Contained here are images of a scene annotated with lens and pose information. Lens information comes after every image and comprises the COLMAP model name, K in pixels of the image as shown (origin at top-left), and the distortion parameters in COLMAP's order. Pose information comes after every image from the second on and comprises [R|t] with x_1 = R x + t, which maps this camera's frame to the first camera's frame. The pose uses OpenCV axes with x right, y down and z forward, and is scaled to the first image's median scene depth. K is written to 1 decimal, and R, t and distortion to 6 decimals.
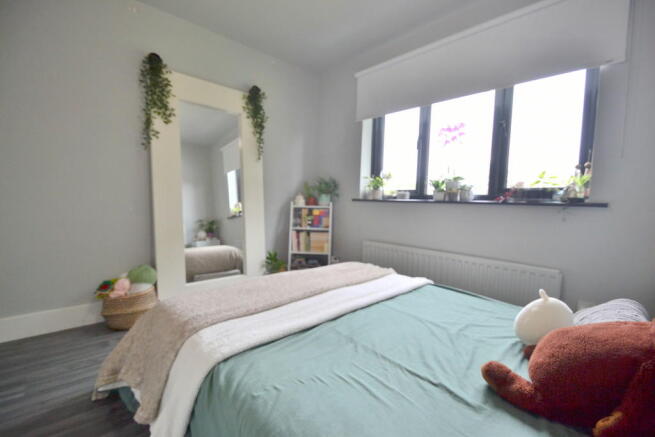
lens RADIAL K [[281.8, 0, 327.5], [0, 281.8, 218.5], [0, 0, 1]] dist [-0.000864, -0.000037]
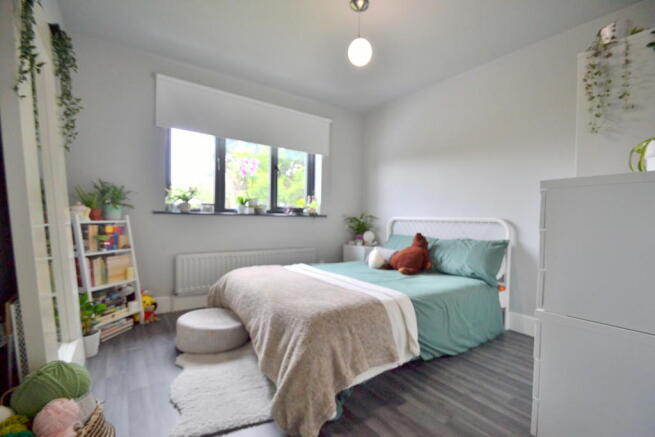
lens RADIAL K [[287.2, 0, 327.5], [0, 287.2, 218.5], [0, 0, 1]] dist [0.000346, 0.000042]
pose [[0.126449, -0.021737, 0.991735, -0.728565], [0.051841, 0.998539, 0.015276, -0.031873], [-0.990618, 0.049481, 0.127391, 0.340310]]
